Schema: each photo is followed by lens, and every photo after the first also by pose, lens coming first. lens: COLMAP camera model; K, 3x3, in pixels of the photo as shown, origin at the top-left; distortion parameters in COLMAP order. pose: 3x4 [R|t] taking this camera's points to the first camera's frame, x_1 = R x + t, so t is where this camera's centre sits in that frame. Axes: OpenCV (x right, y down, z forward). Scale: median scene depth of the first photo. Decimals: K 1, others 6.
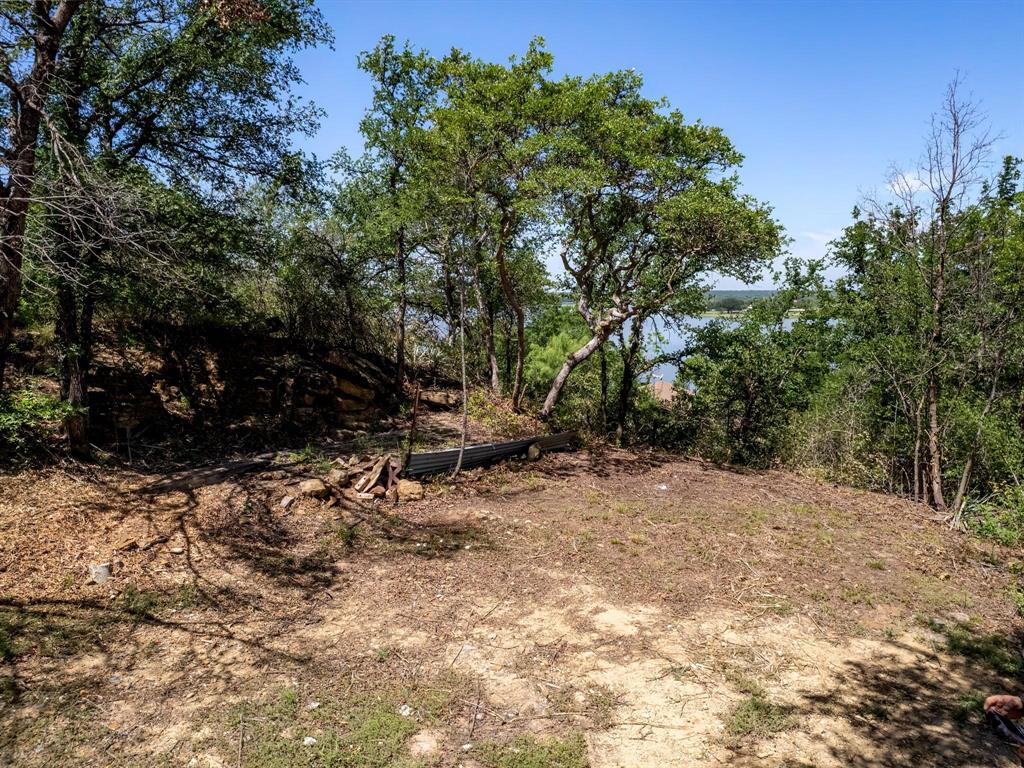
lens RADIAL K [[724.0, 0, 514.7], [0, 724.0, 384.3], [0, 0, 1]] dist [-0.065872, 0.002358]
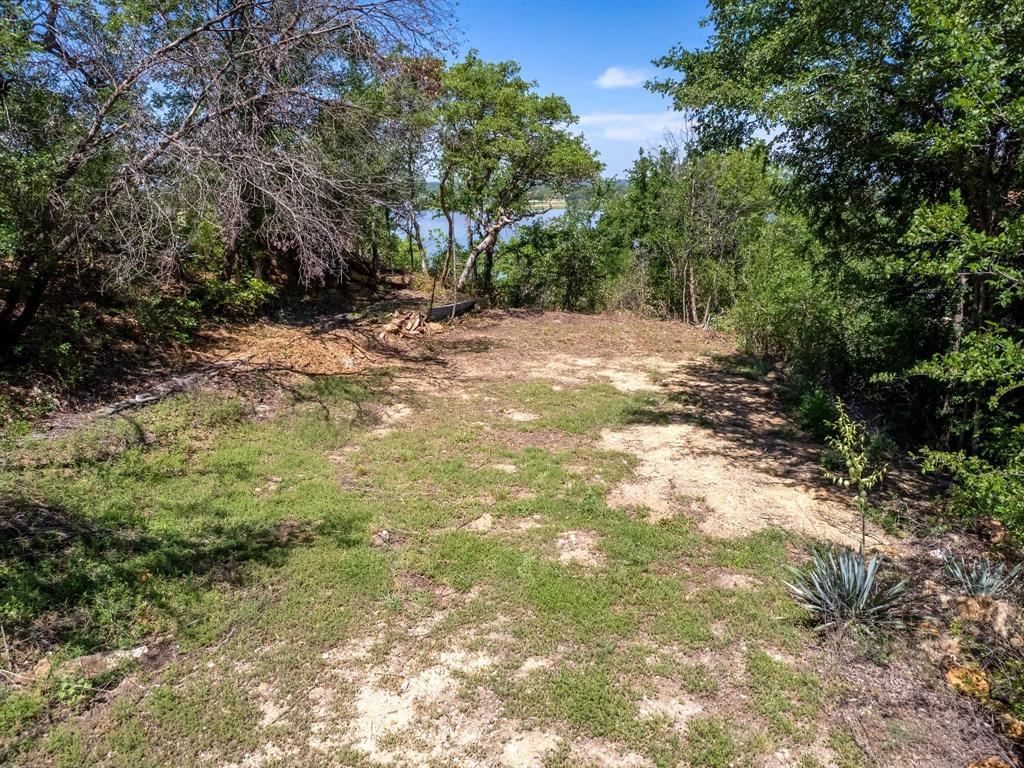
lens RADIAL K [[724.0, 0, 510.5], [0, 724.0, 382.9], [0, 0, 1]] dist [-0.065872, 0.002358]
pose [[0.942064, -0.096224, 0.321336, -0.421019], [0.050489, 0.987734, 0.147755, 0.021813], [-0.331612, -0.122971, 0.935367, -0.549571]]
